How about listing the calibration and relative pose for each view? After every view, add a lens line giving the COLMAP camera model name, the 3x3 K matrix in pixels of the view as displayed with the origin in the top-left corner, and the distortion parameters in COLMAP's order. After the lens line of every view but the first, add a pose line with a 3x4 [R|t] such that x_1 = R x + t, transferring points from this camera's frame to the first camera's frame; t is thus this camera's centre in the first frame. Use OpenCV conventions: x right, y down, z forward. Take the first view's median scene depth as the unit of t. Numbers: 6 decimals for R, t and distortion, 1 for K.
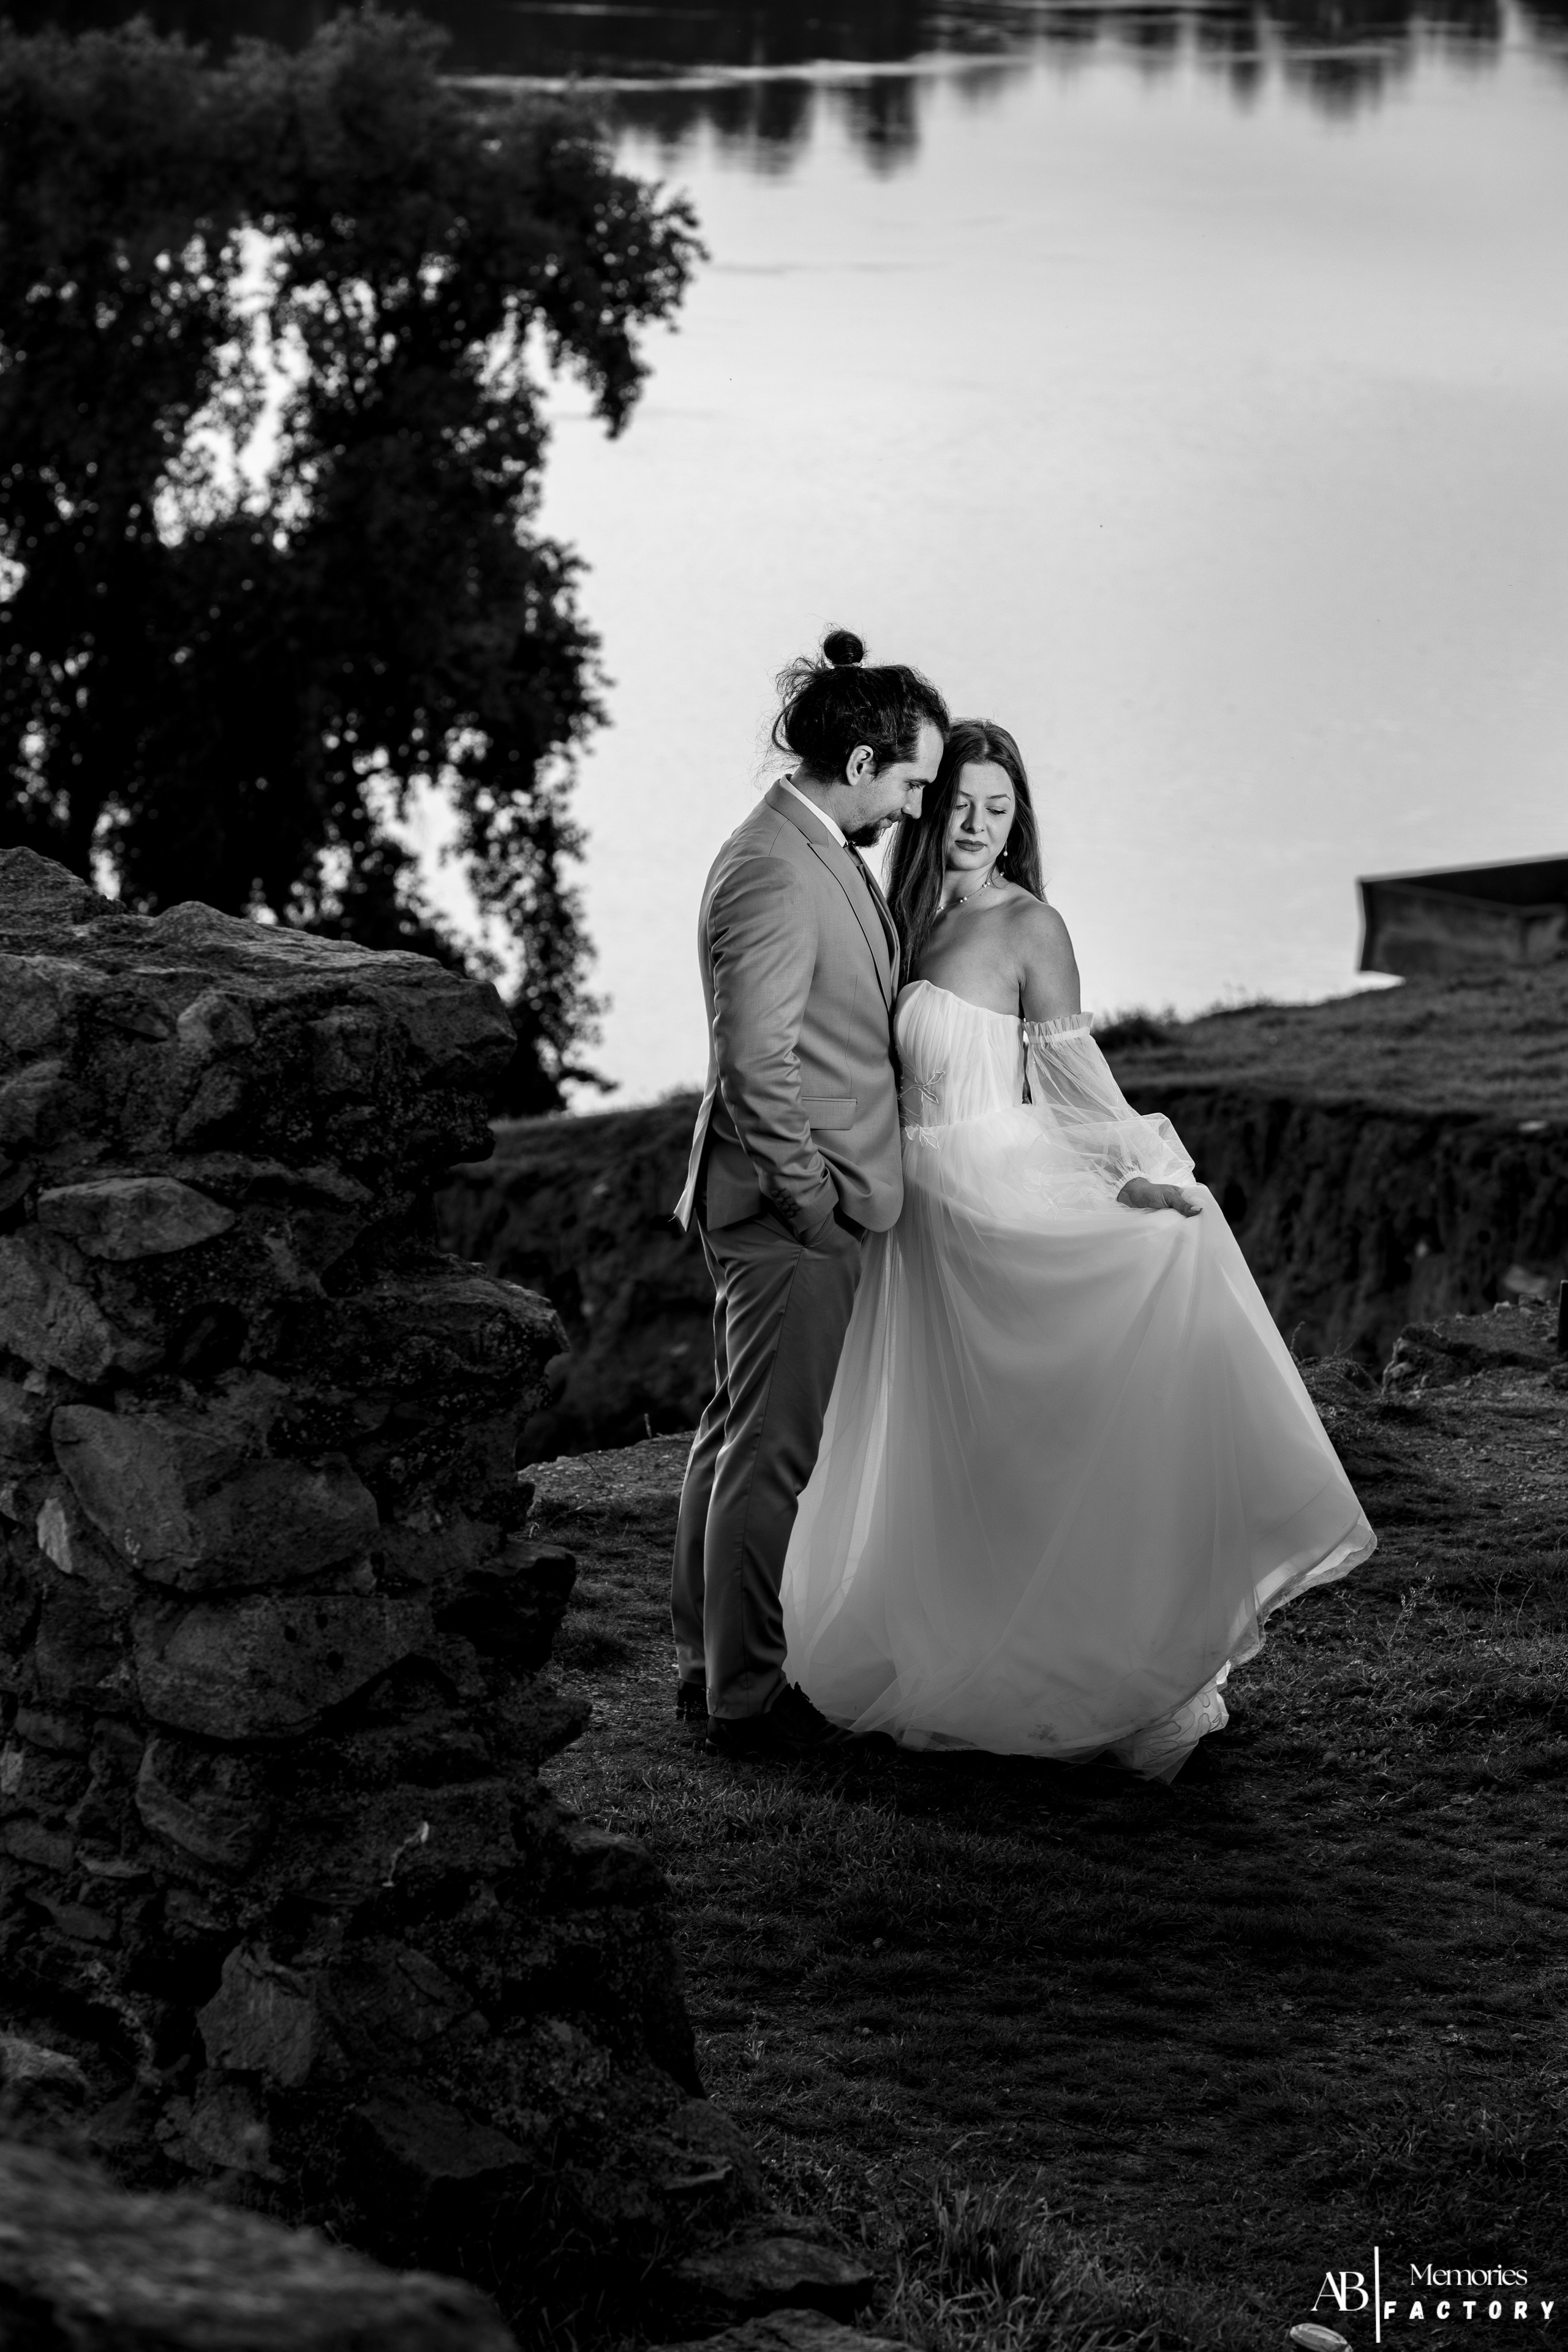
lens RADIAL K [[9463.3, 0, 783.9], [0, 9463.3, 1167.7], [0, 0, 1]] dist [0.434419, 0.000000]
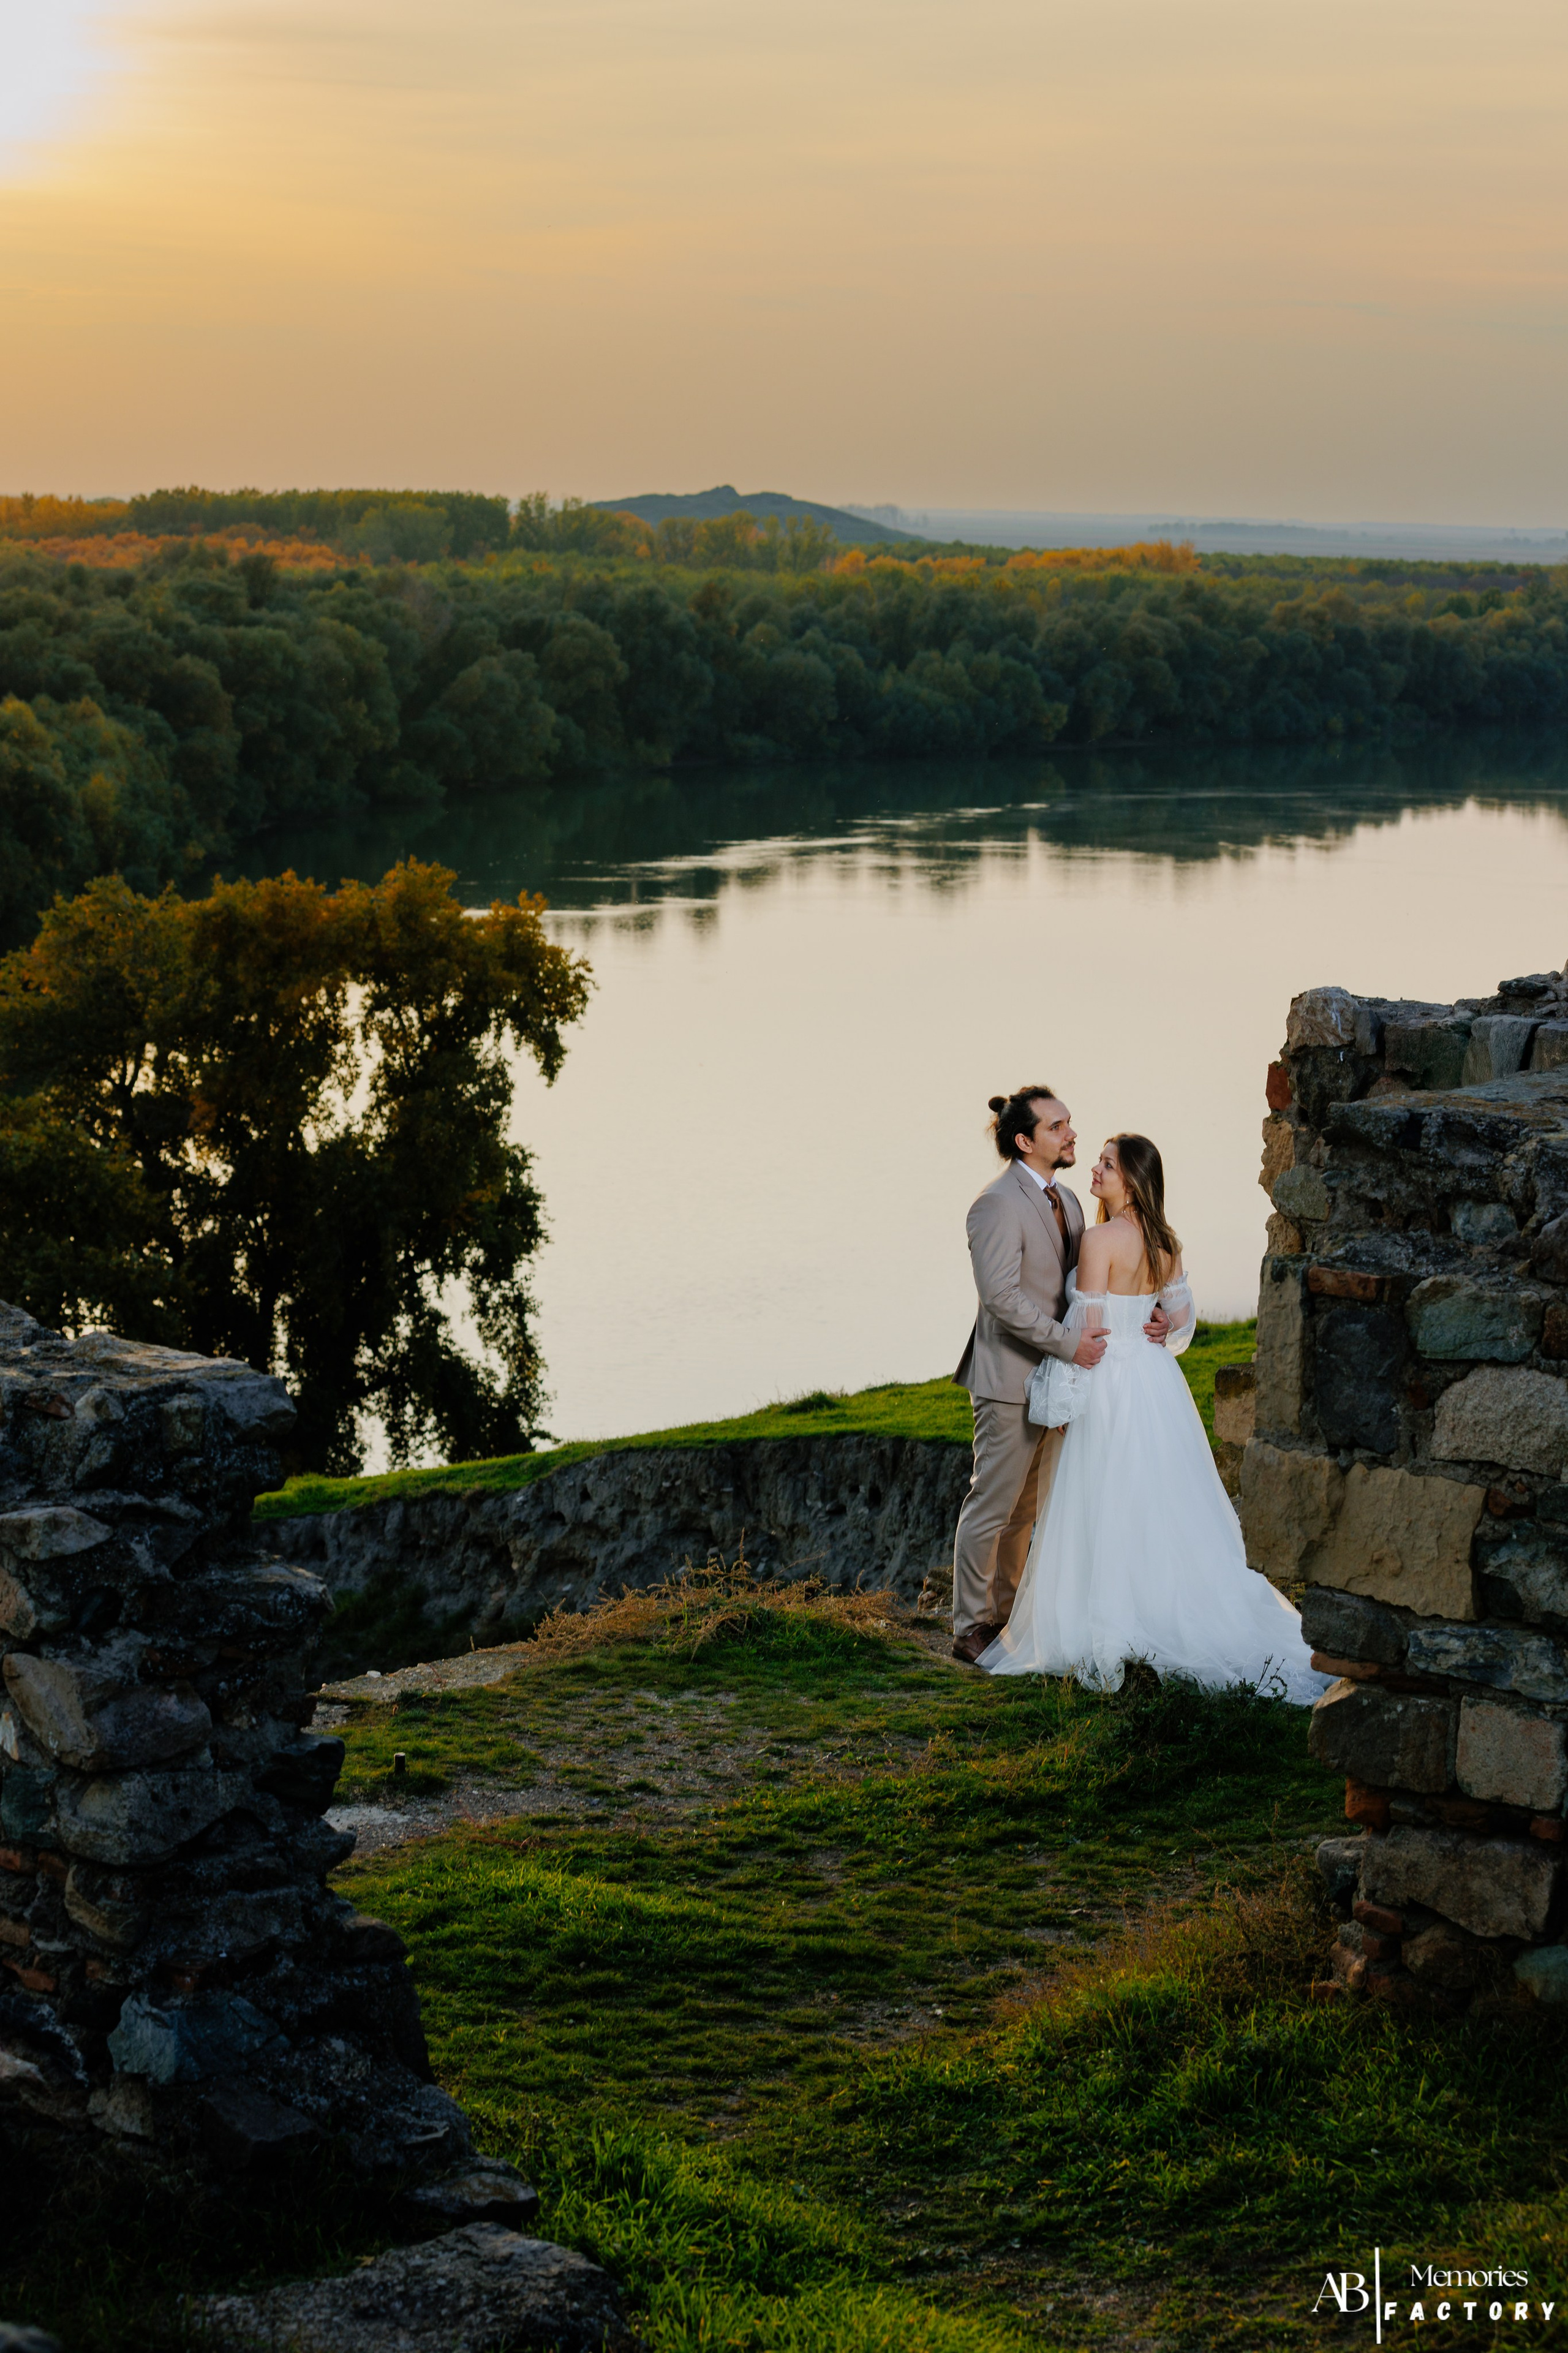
lens RADIAL K [[5050.1, 0, 789.5], [0, 5050.1, 1171.7], [0, 0, 1]] dist [-0.332342, 0.000000]
pose [[0.999319, -0.028971, 0.022871, 0.027383], [0.030310, 0.997704, -0.060558, -0.000324], [-0.021064, 0.061210, 0.997903, 0.130644]]
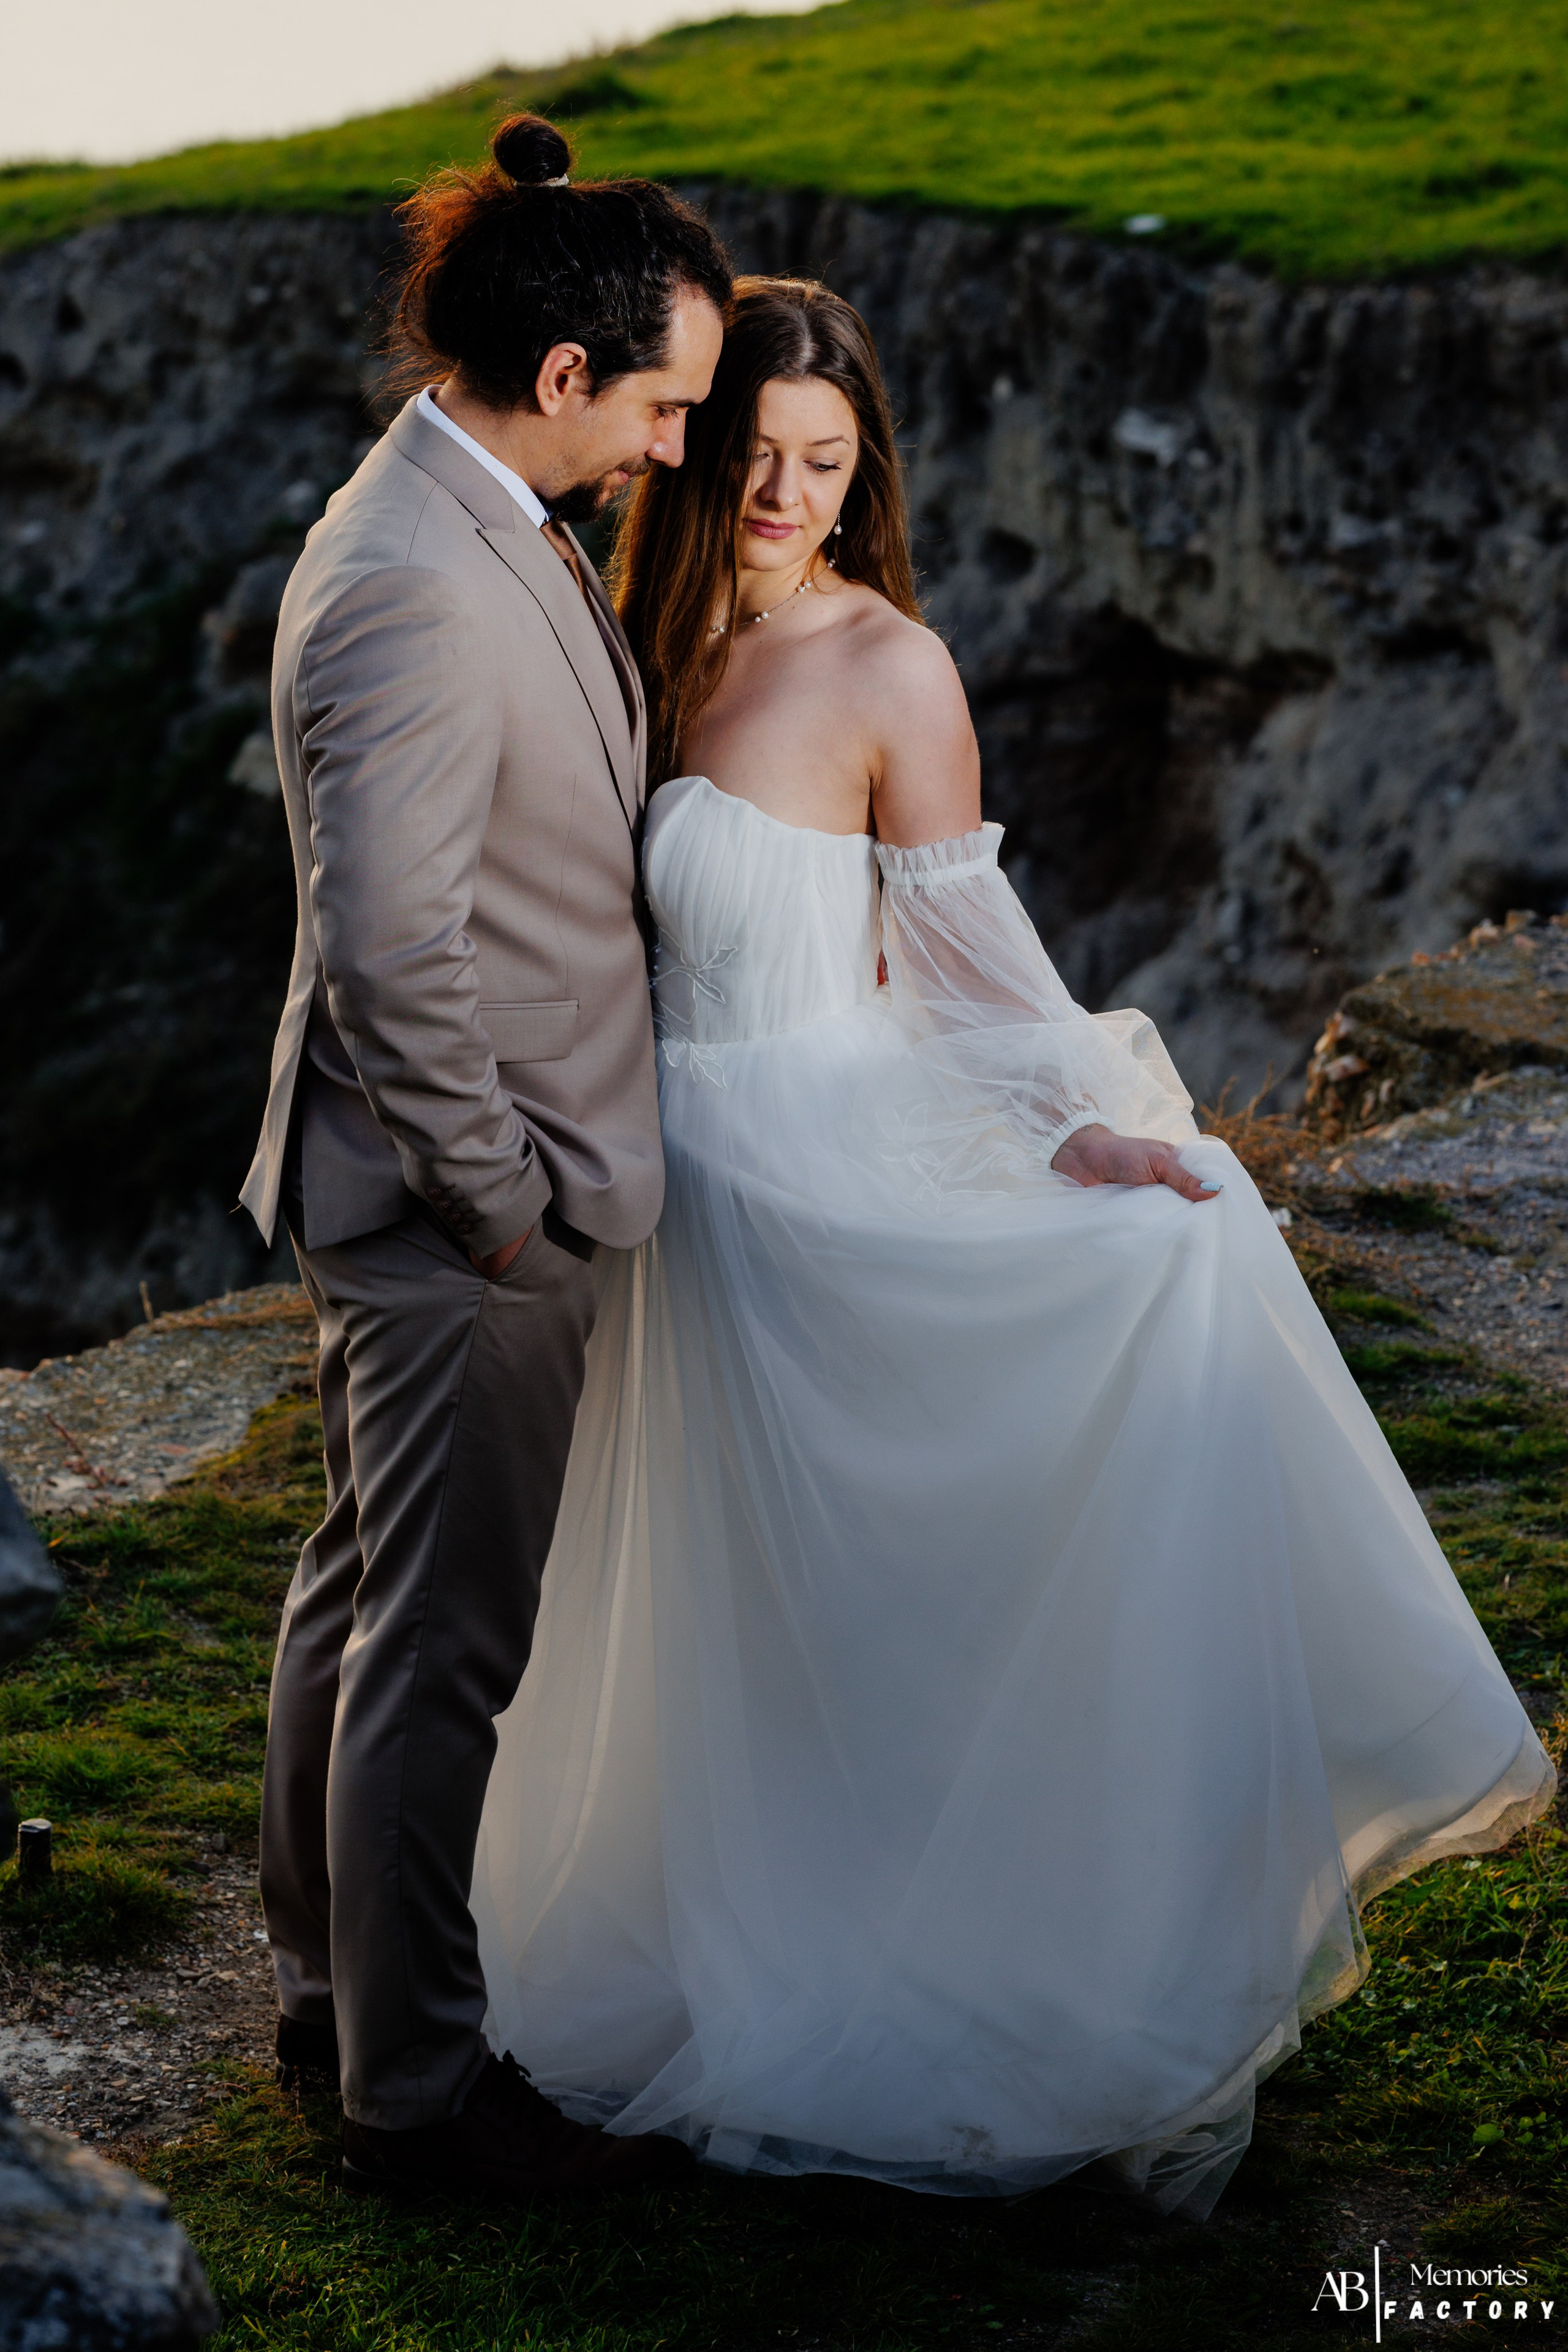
lens RADIAL K [[9981.9, 0, 770.7], [0, 9981.9, 1182.2], [0, 0, 1]] dist [0.188798, 0.000000]
pose [[0.996496, -0.050588, 0.066608, -0.019282], [0.041999, 0.991321, 0.124574, -0.066042], [-0.072332, -0.121340, 0.989972, 0.439285]]
